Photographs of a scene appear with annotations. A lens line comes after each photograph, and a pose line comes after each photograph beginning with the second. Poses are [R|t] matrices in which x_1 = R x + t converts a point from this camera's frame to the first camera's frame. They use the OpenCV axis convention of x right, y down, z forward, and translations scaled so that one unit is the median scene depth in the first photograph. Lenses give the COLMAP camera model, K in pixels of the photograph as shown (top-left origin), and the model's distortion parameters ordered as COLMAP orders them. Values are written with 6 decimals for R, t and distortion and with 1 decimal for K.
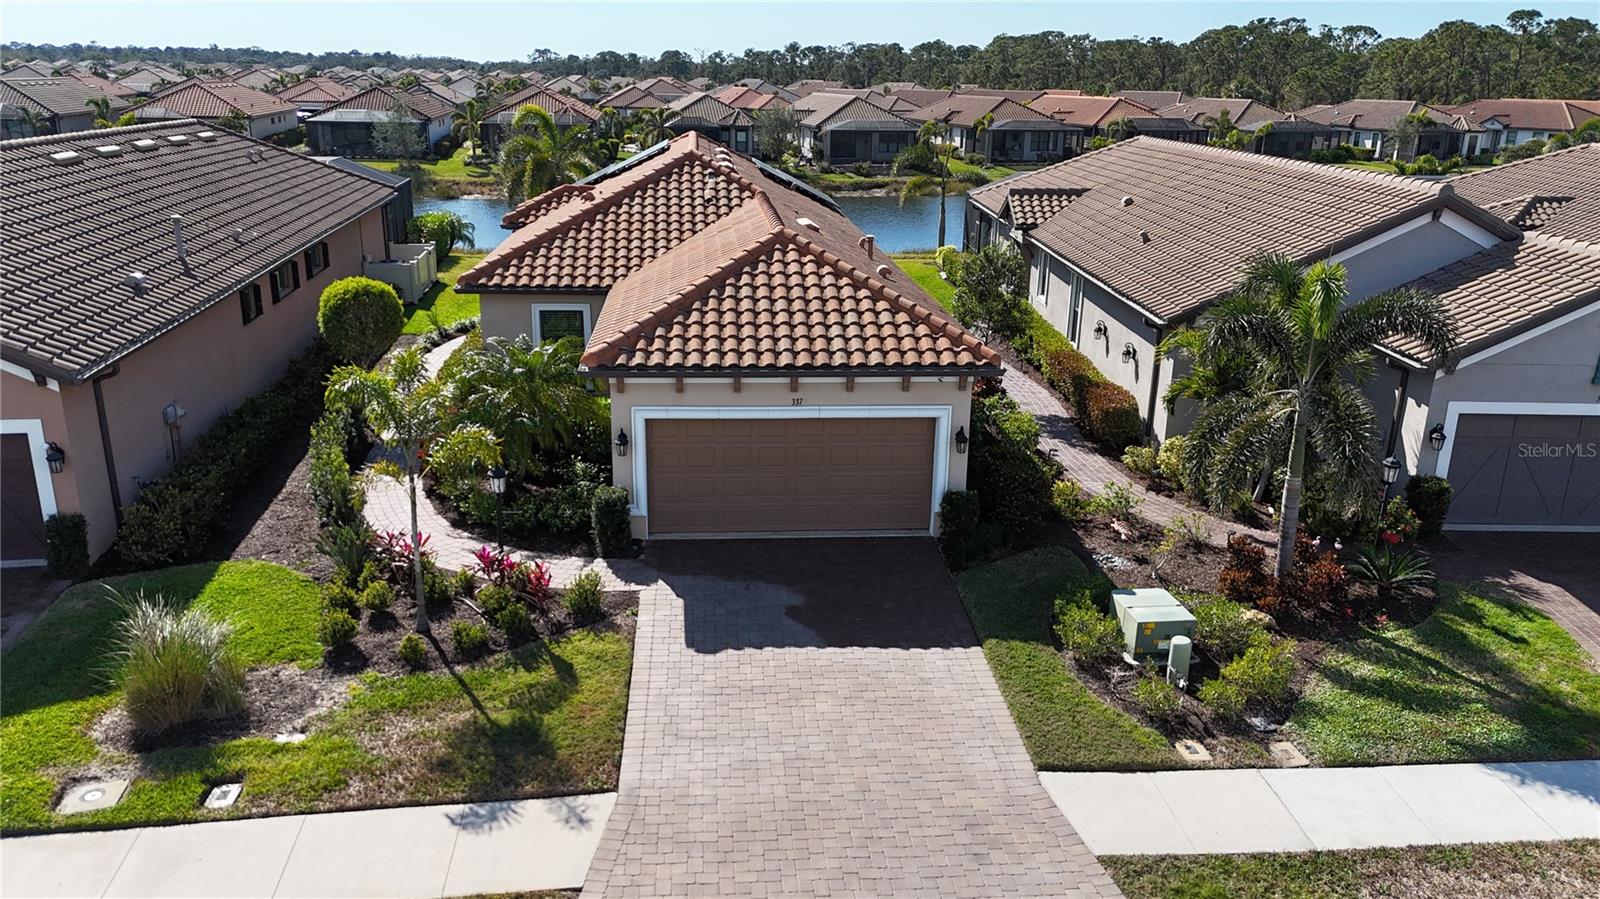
lens RADIAL K [[1183.3, 0, 805.7], [0, 1183.3, 446.6], [0, 0, 1]] dist [0.063790, -0.042551]
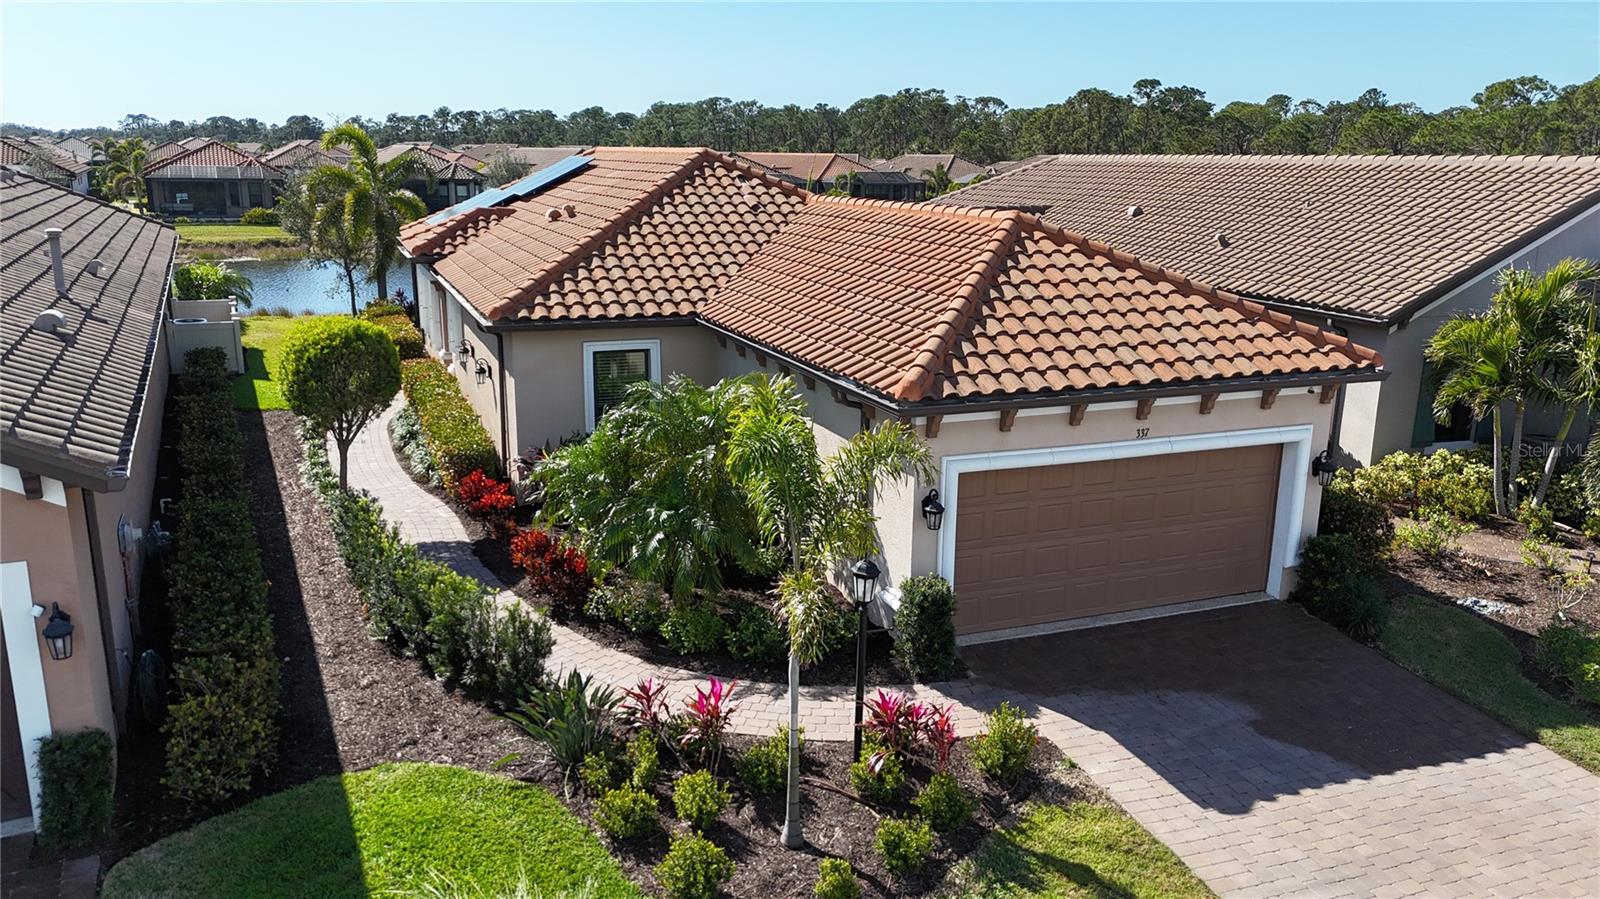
lens RADIAL K [[1183.3, 0, 804.2], [0, 1183.3, 444.2], [0, 0, 1]] dist [0.063790, -0.042551]
pose [[0.956994, -0.074743, 0.280315, -0.375582], [0.090794, 0.994866, -0.044701, -0.015879], [-0.275535, 0.068230, 0.958867, 0.325977]]
